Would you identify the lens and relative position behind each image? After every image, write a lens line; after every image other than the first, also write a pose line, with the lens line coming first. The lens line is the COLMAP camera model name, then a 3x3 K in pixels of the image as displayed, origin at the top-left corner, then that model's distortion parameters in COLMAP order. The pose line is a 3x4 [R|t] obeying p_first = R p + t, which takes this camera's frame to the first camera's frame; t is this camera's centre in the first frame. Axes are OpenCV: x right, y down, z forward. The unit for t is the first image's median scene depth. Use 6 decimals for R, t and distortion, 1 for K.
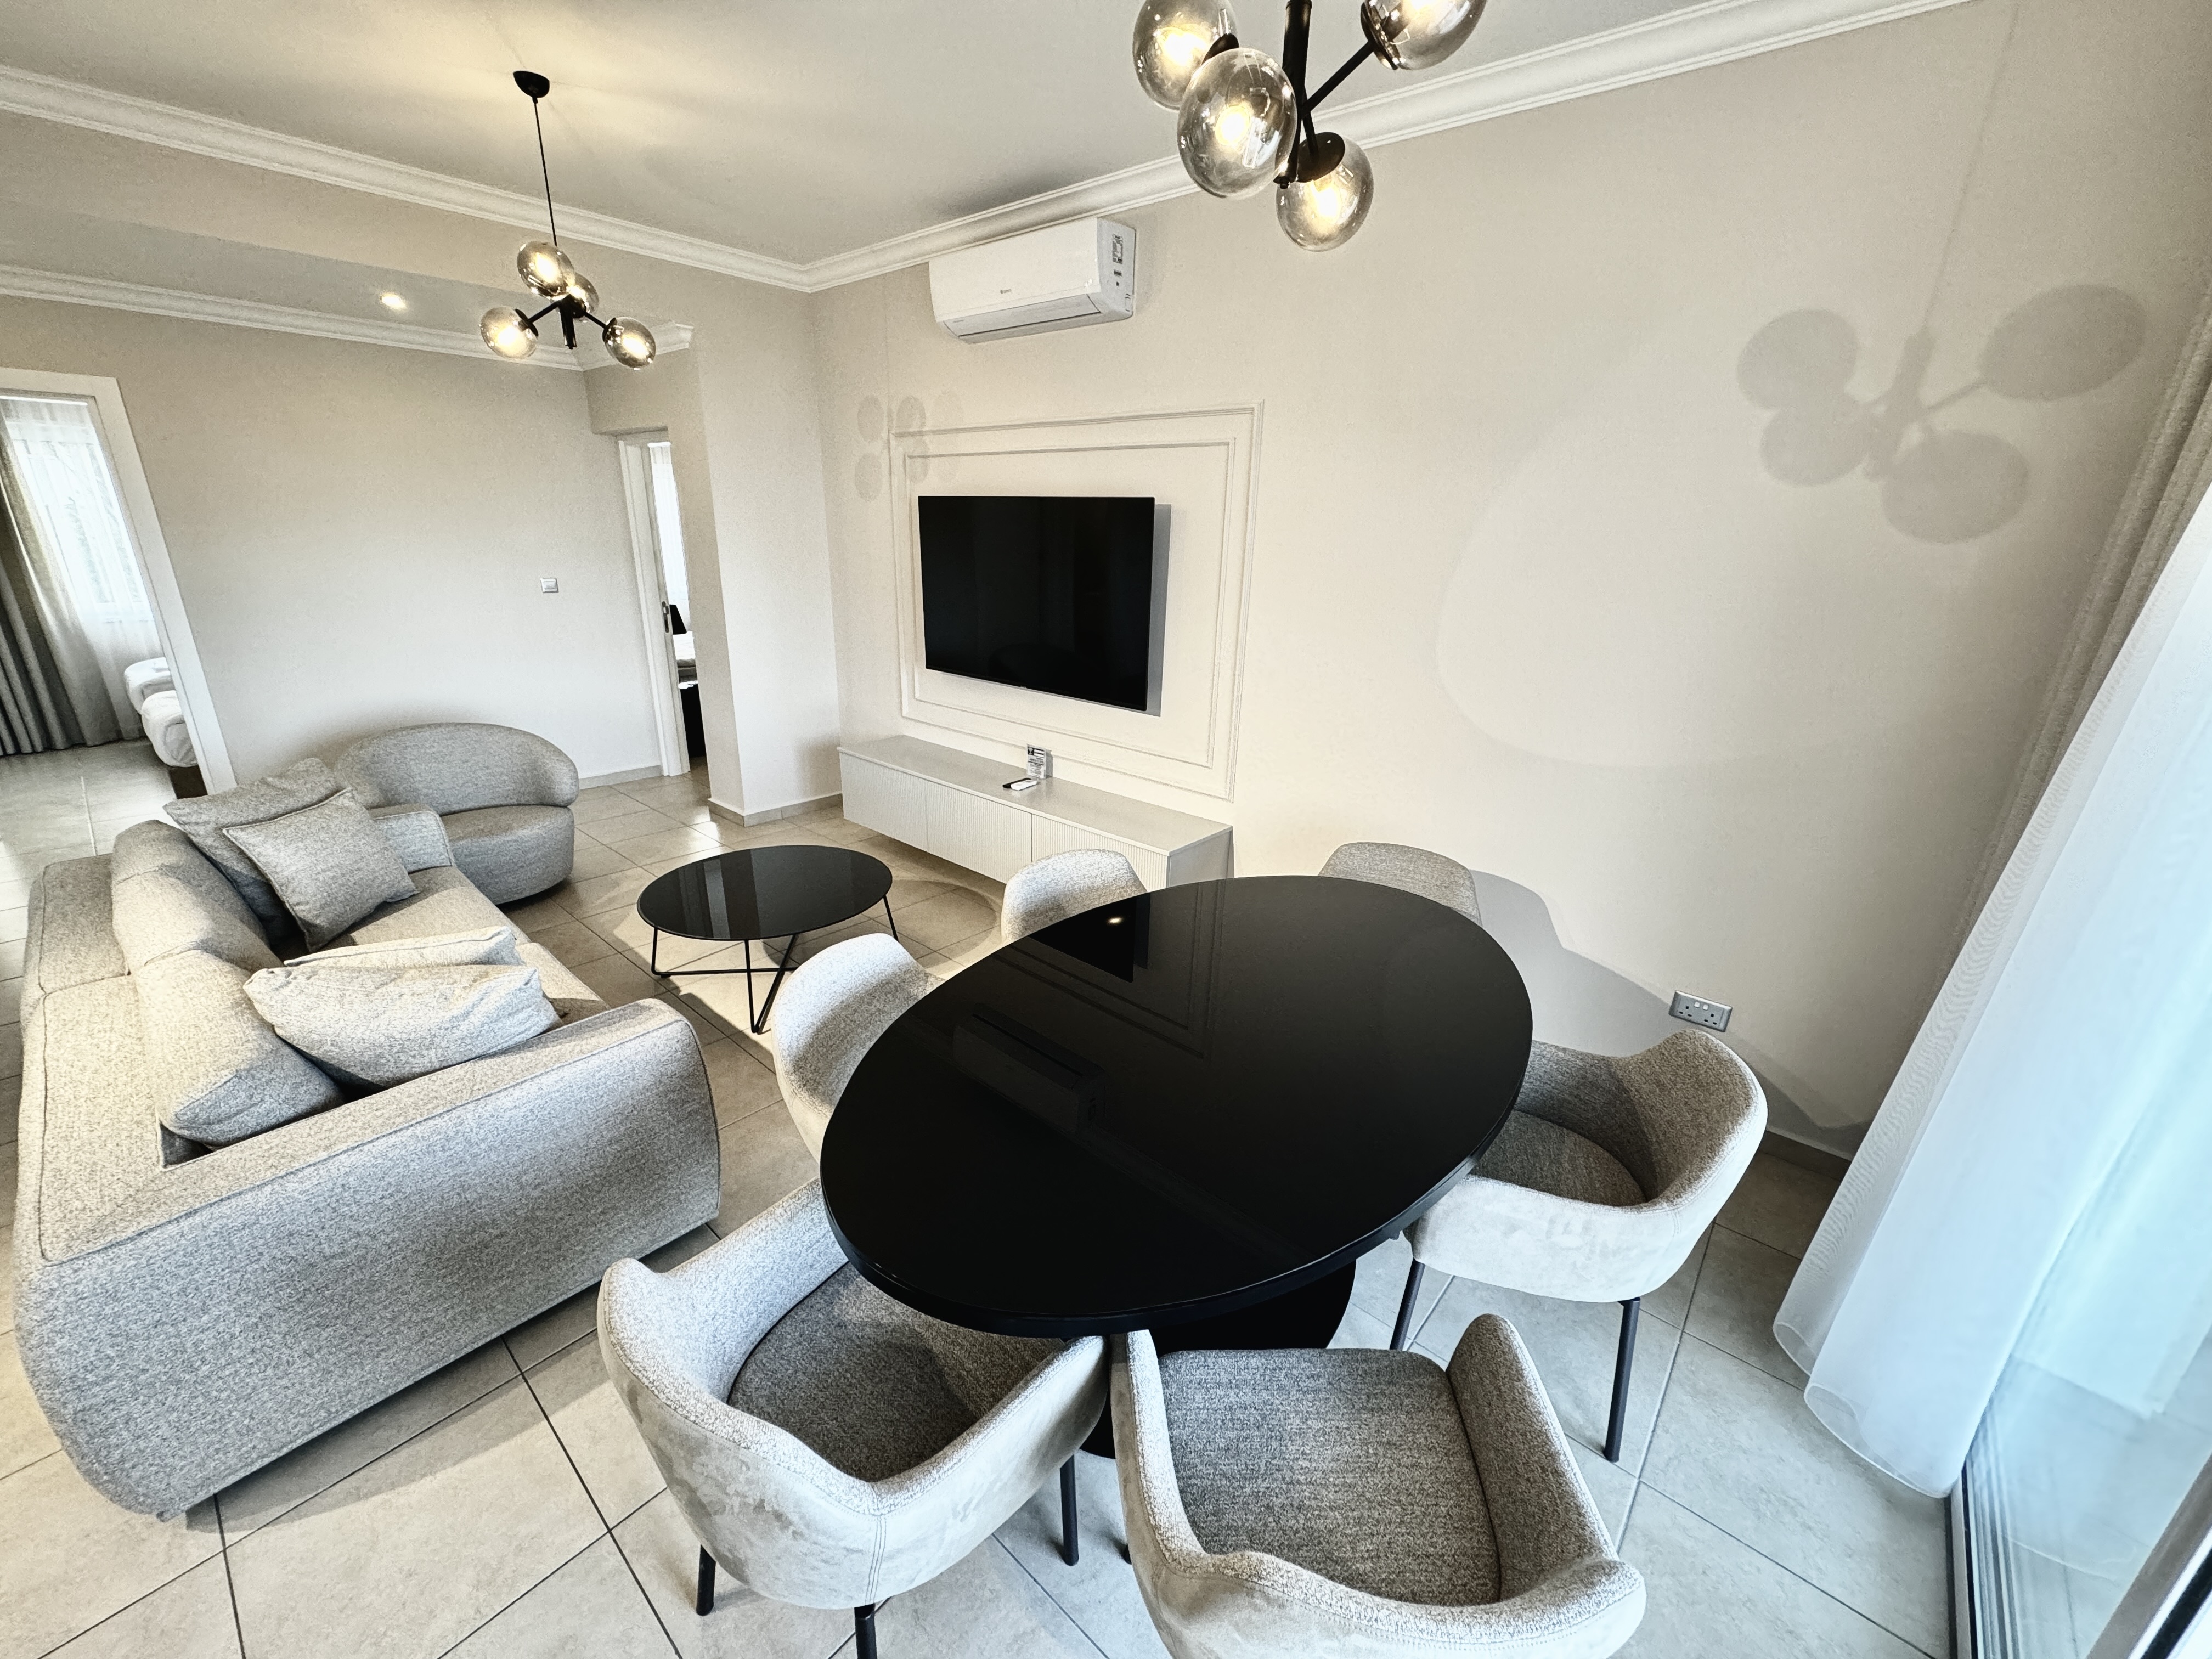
lens RADIAL K [[879.8, 0, 1102.1], [0, 879.8, 830.3], [0, 0, 1]] dist [-0.002693, 0.000227]
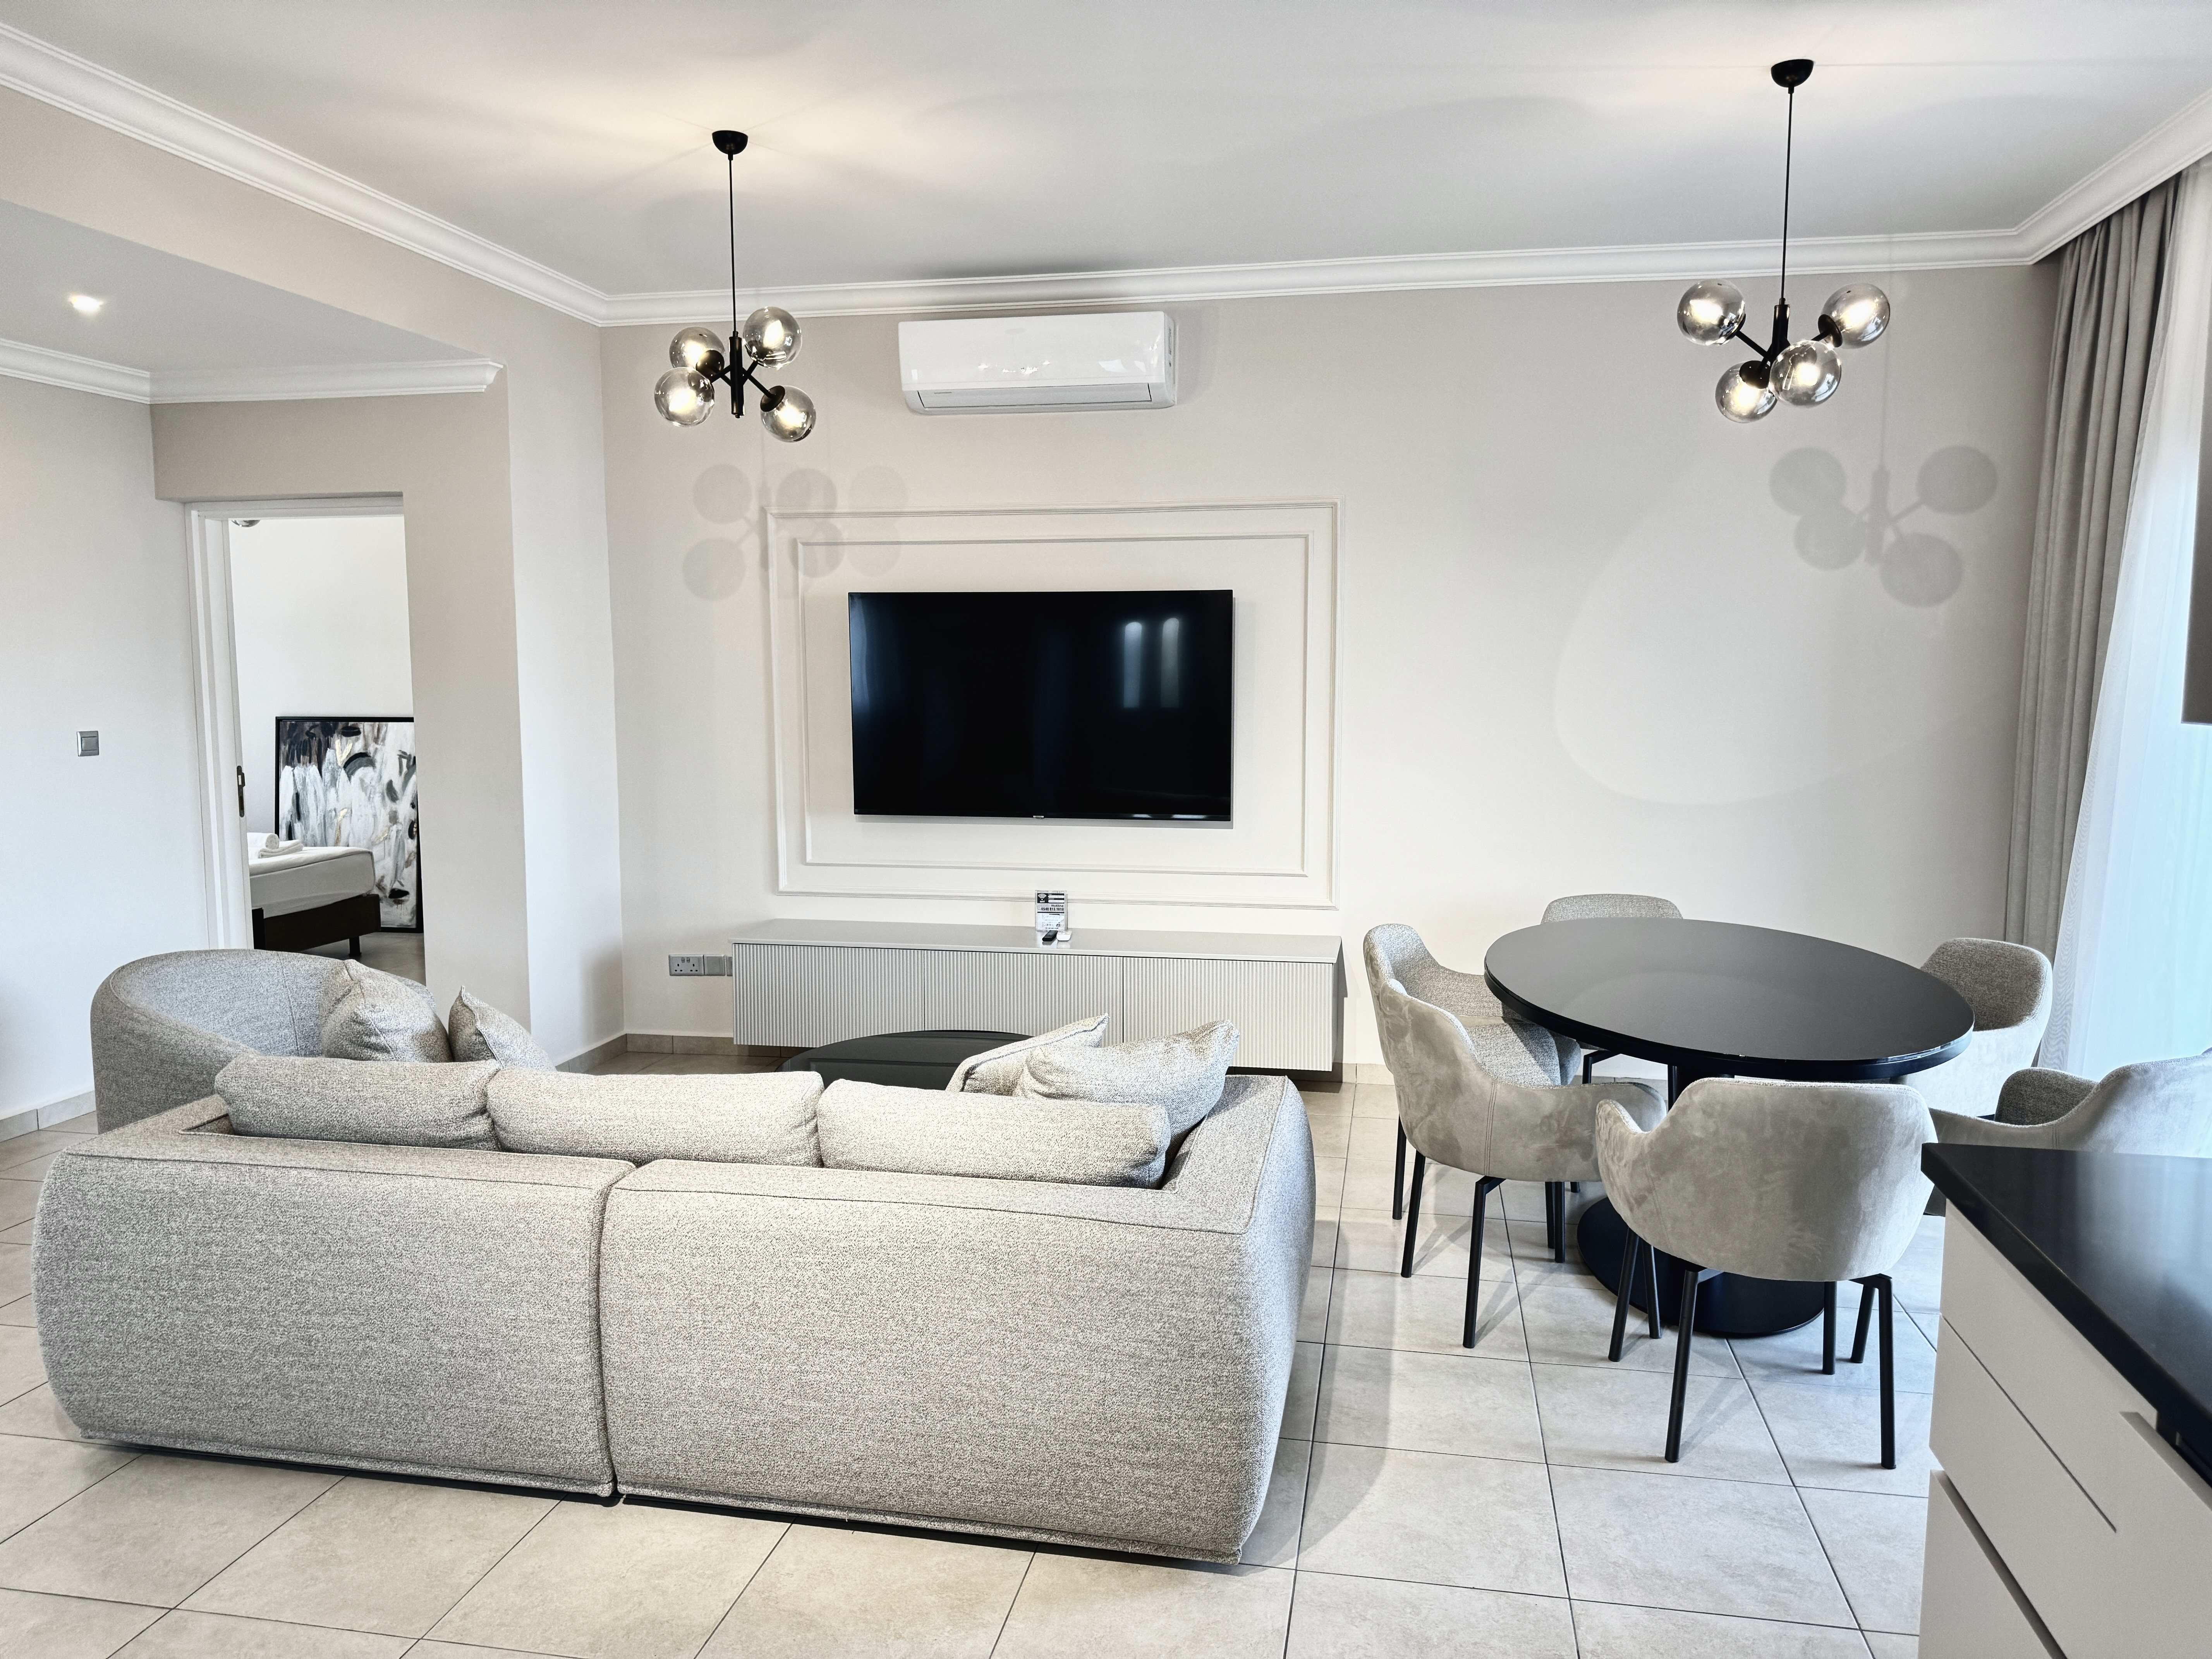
lens RADIAL K [[1558.8, 0, 1117.5], [0, 1558.8, 839.2], [0, 0, 1]] dist [0.048915, -0.007308]
pose [[0.860125, -0.084460, 0.503043, -0.940598], [0.191256, 0.967649, -0.164550, 0.131089], [-0.472871, 0.237743, 0.848452, -0.290298]]
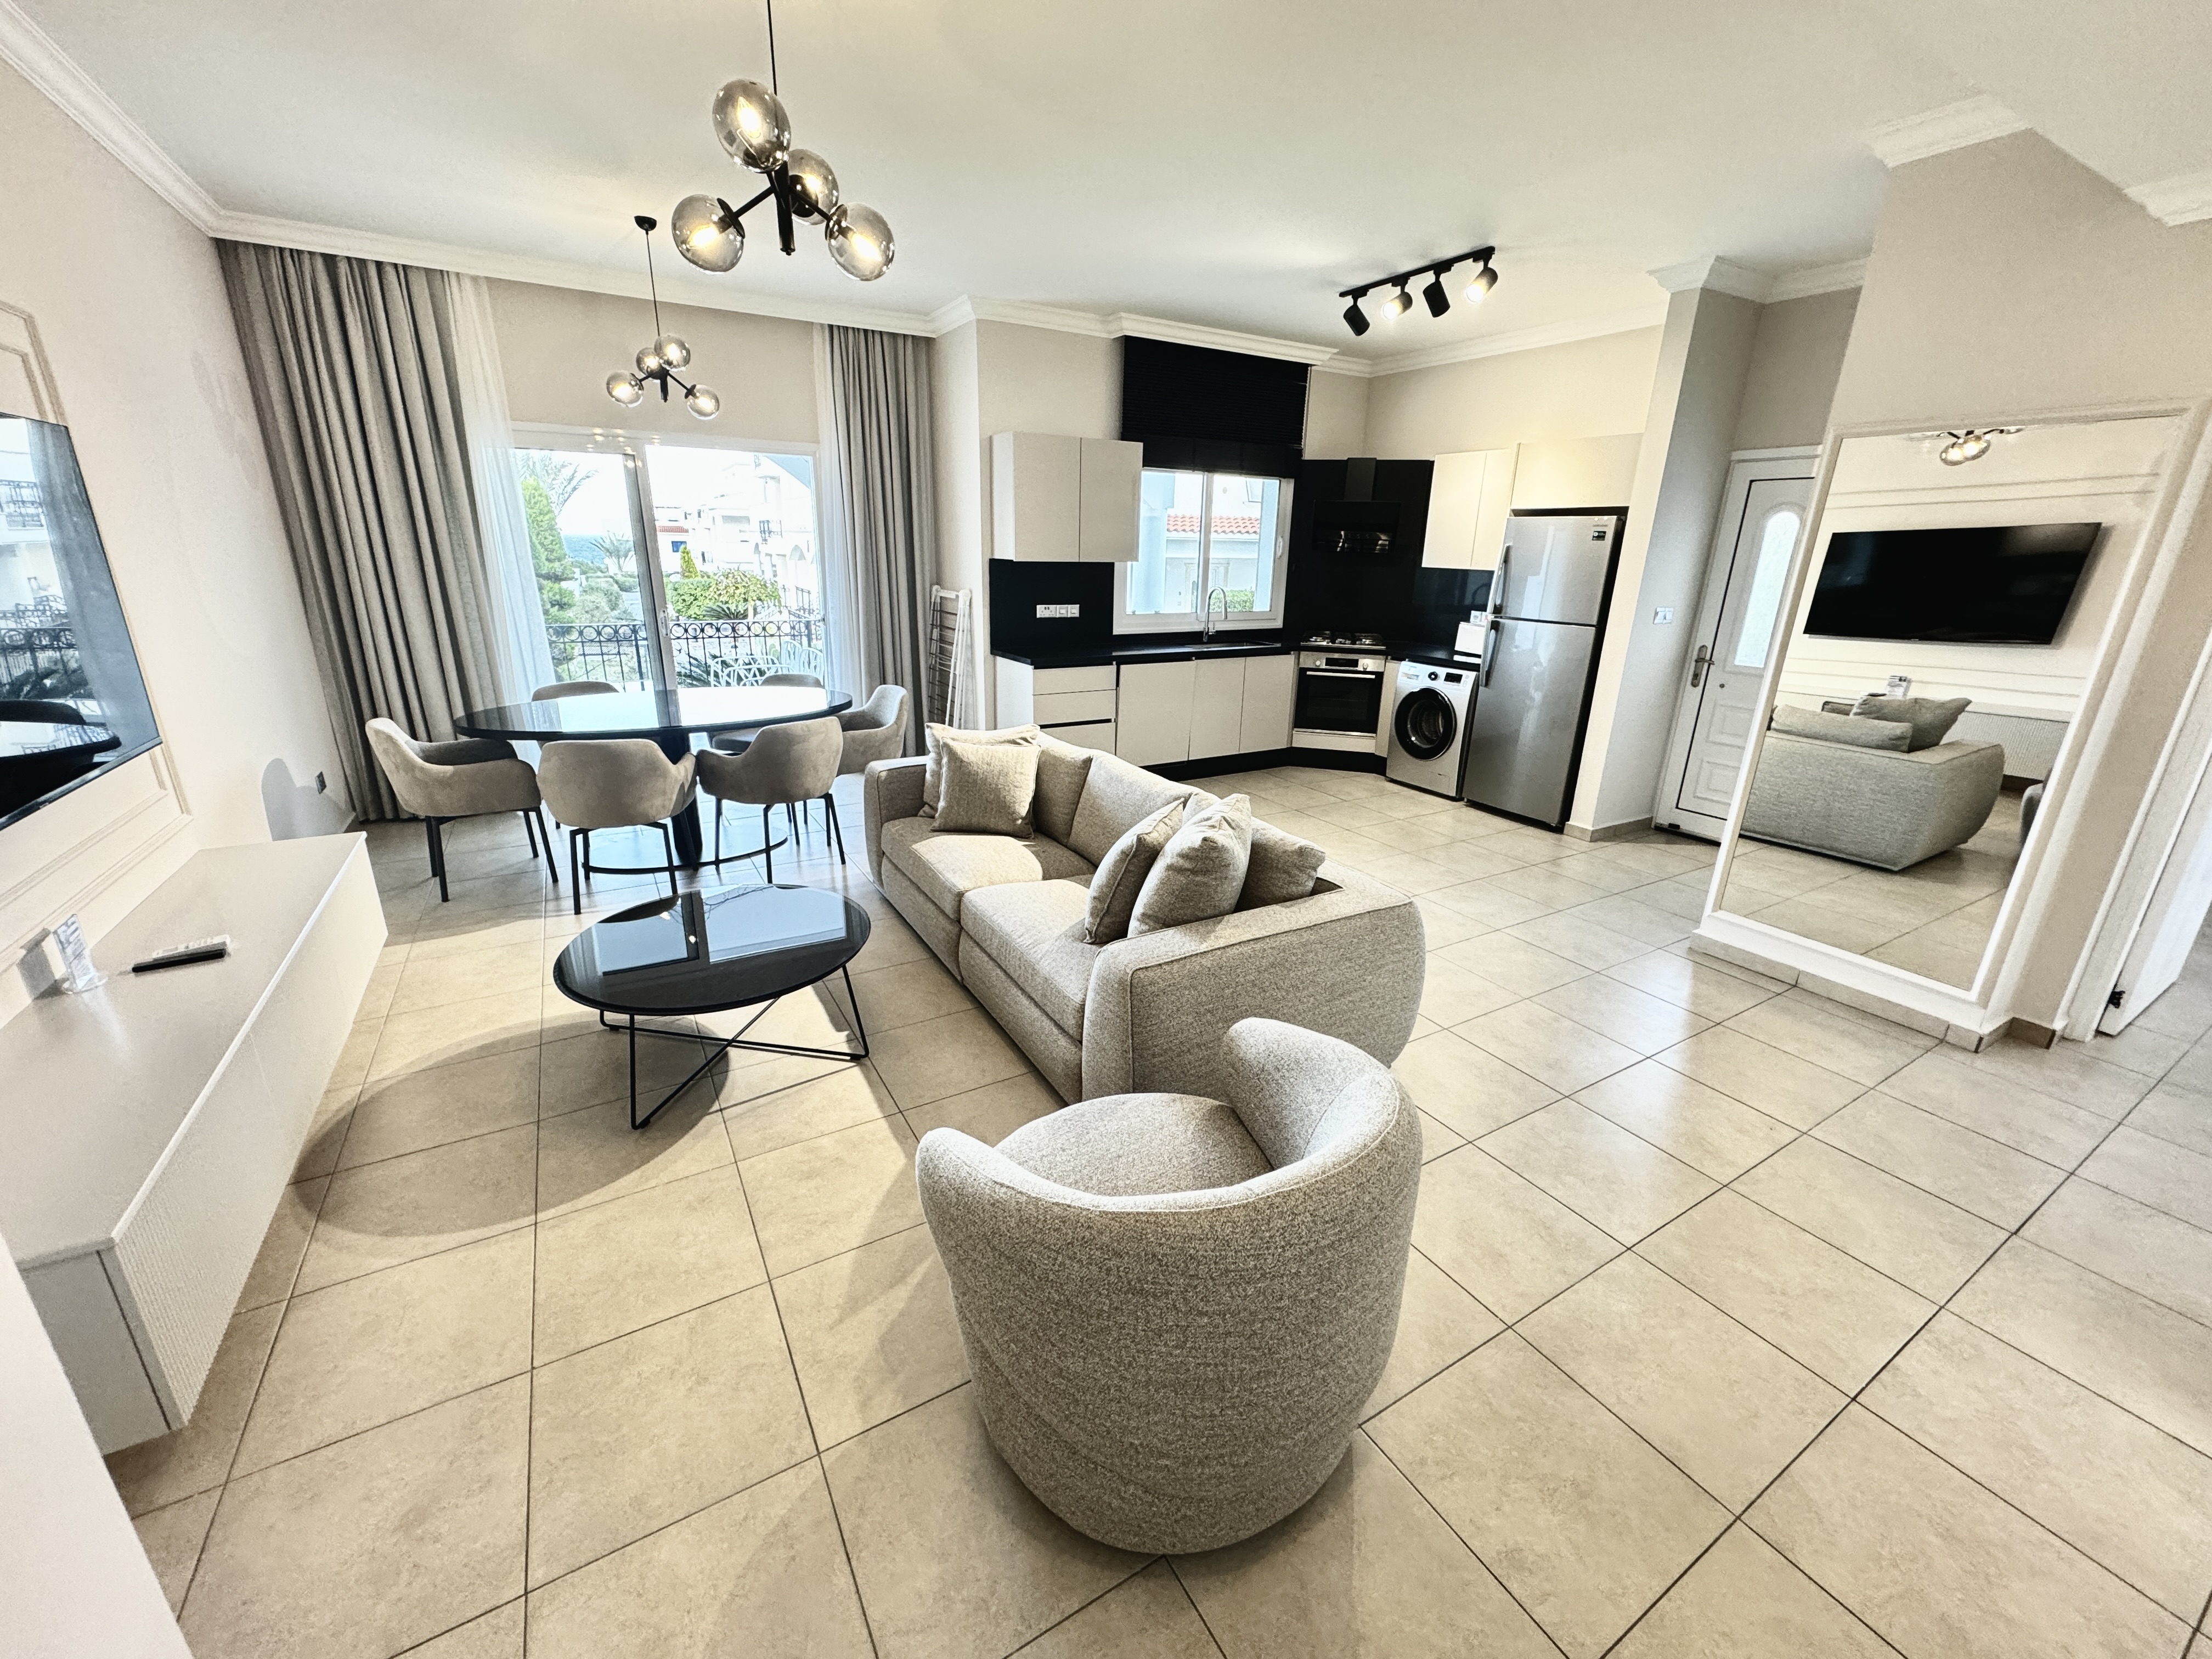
lens RADIAL K [[879.8, 0, 1101.9], [0, 879.8, 826.0], [0, 0, 1]] dist [-0.002693, 0.000227]
pose [[-0.948695, -0.145110, 0.280928, -0.969731], [0.052228, 0.804352, 0.591854, -0.508095], [-0.311849, 0.576161, -0.755505, 1.496300]]
